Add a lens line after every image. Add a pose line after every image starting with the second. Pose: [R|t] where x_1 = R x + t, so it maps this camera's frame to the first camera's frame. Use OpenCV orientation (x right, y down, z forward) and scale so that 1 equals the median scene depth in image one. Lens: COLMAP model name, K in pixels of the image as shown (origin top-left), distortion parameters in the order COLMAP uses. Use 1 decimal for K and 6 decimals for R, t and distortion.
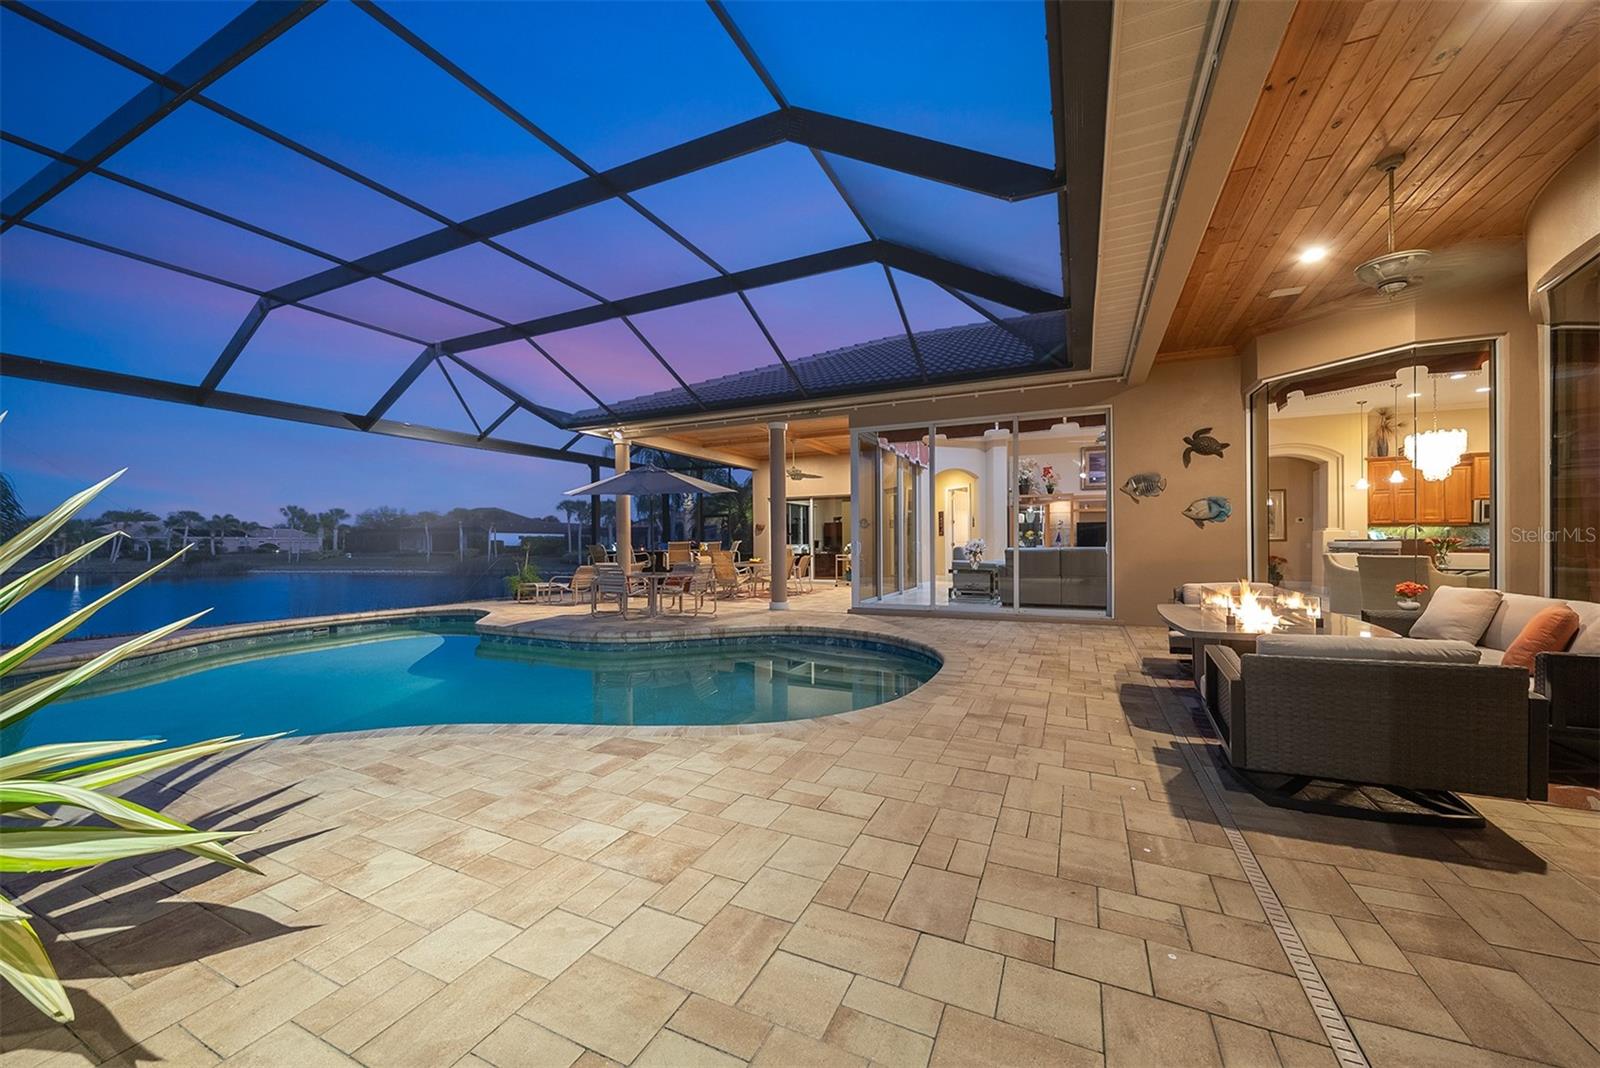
lens RADIAL K [[578.6, 0, 796.4], [0, 578.6, 539.3], [0, 0, 1]] dist [-0.003182, -0.000306]
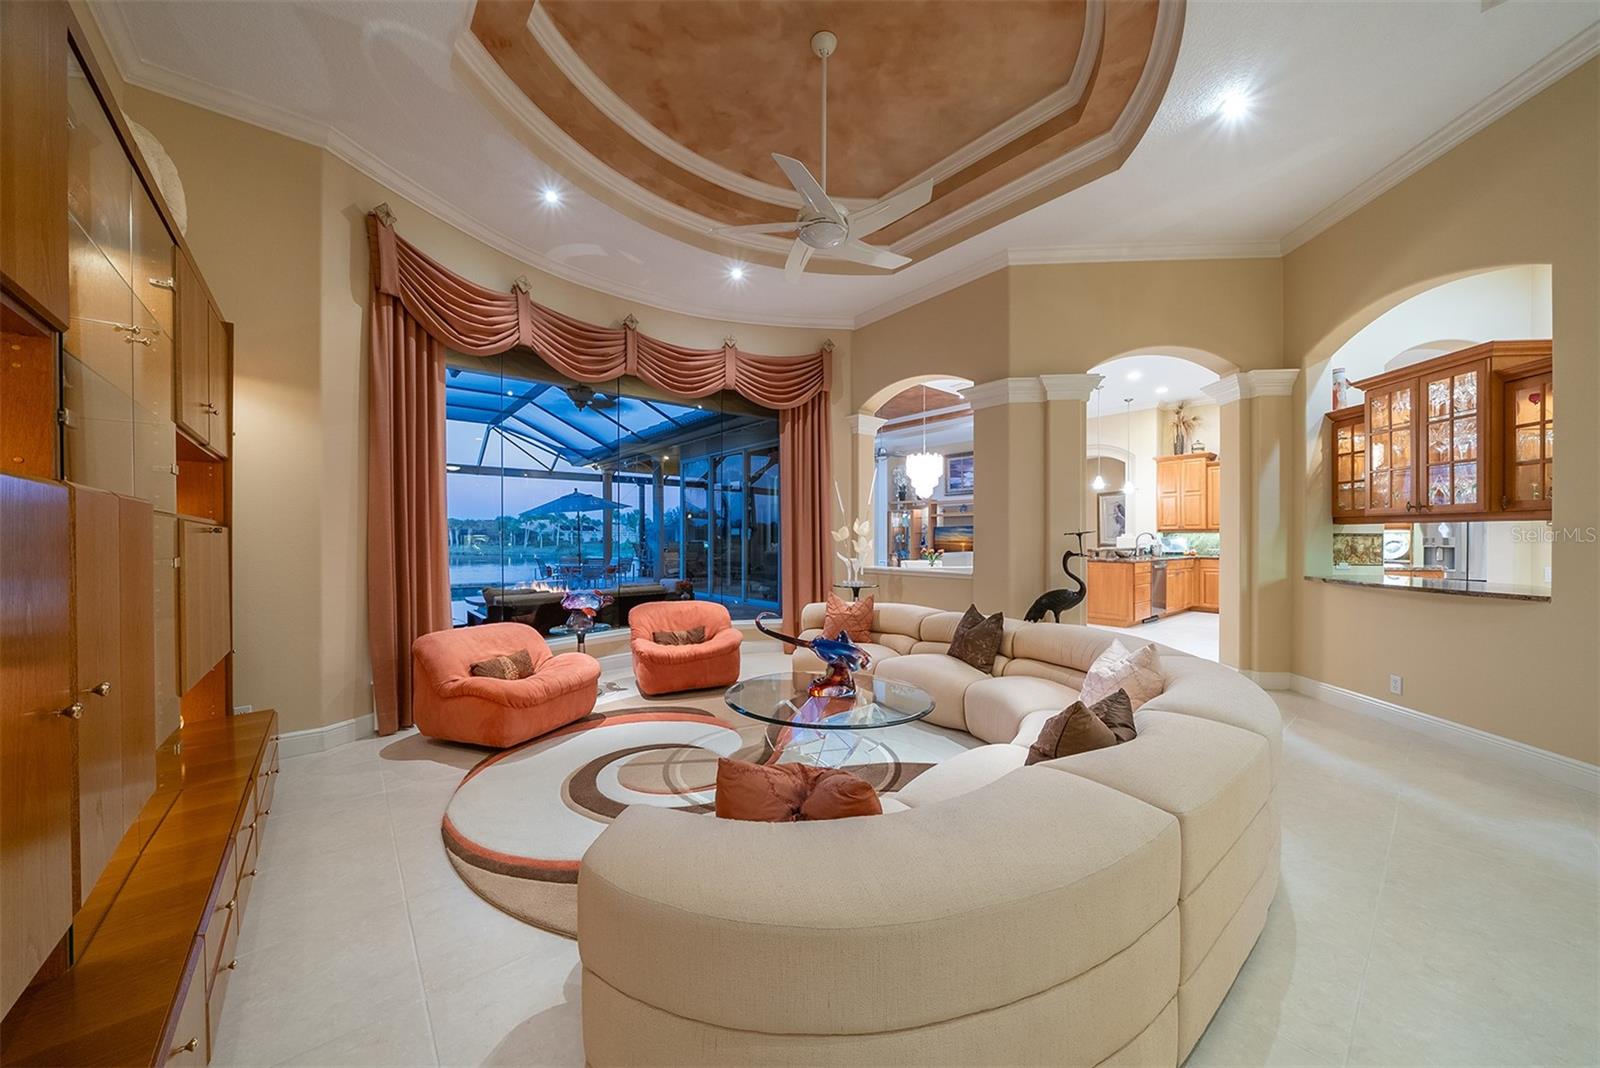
lens RADIAL K [[570.4, 0, 769.7], [0, 570.4, 536.5], [0, 0, 1]] dist [-0.001751, -0.000149]
pose [[0.879487, 0.005586, -0.475890, 1.283351], [-0.002416, 0.999971, 0.007274, -0.028540], [0.475916, -0.005248, 0.879475, -0.162580]]
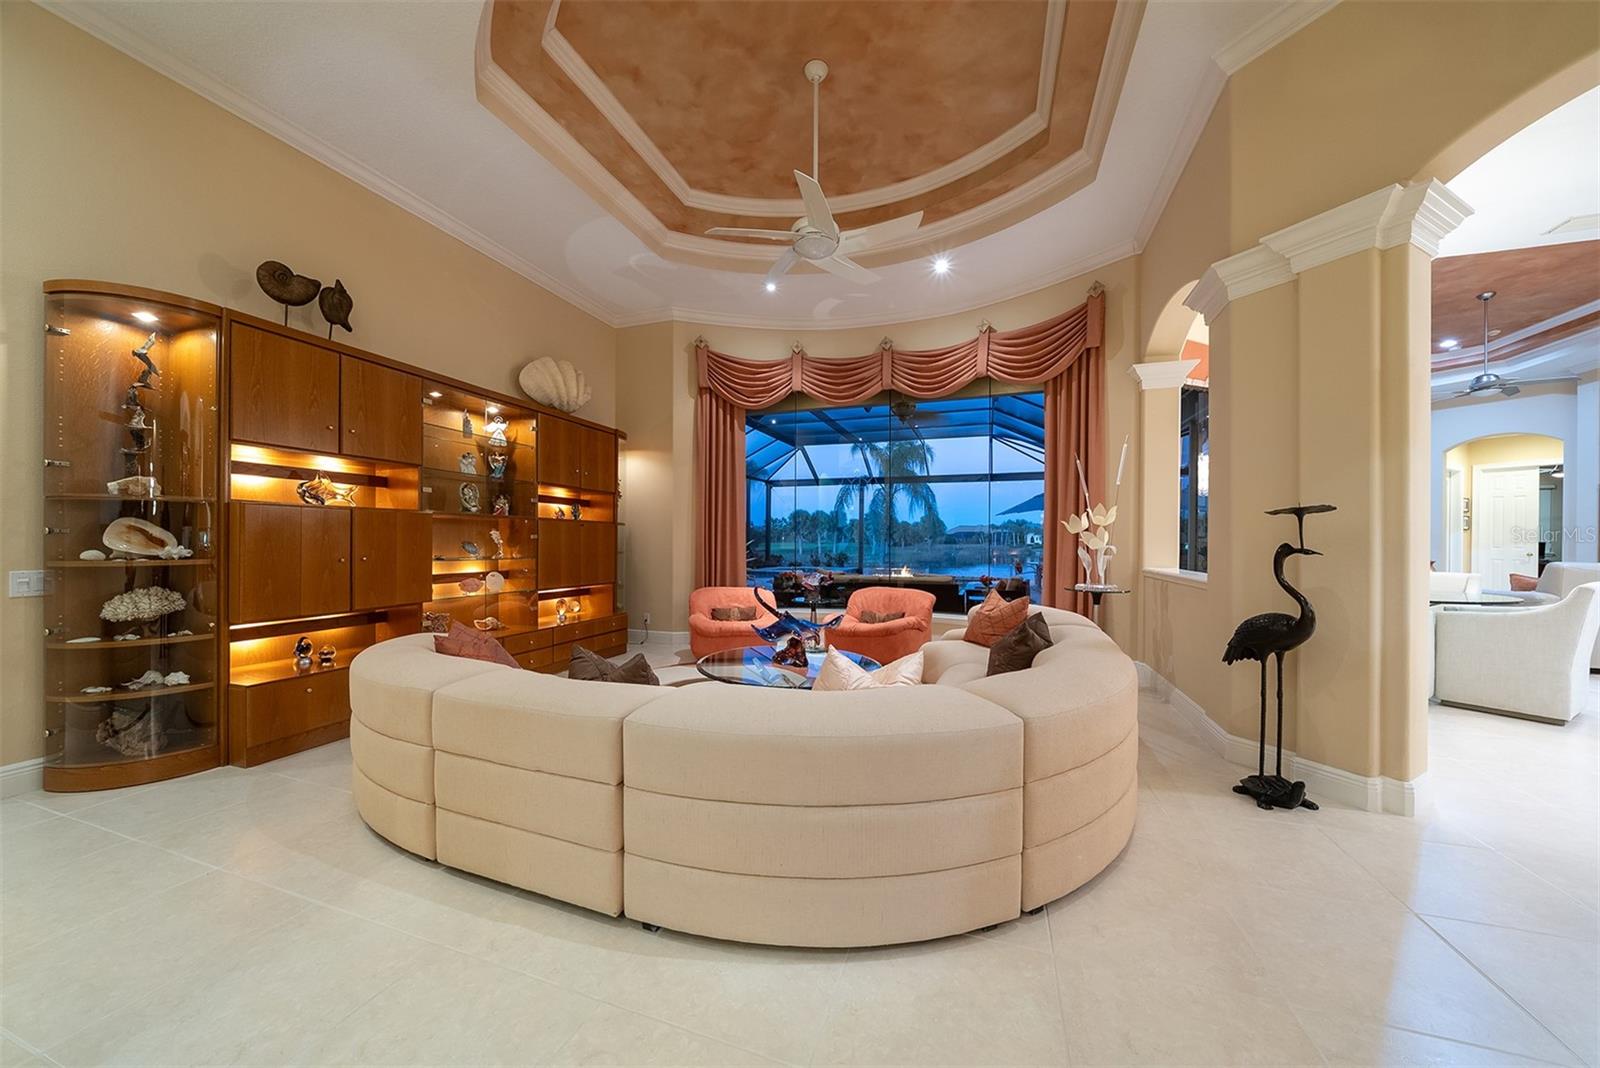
lens RADIAL K [[538.9, 0, 771.2], [0, 538.9, 539.5], [0, 0, 1]] dist [-0.000378, -0.000071]
pose [[0.038515, 0.008722, -0.999220, 1.618194], [0.001318, 0.999961, 0.008779, -0.013437], [0.999257, -0.001655, 0.038502, 0.259290]]
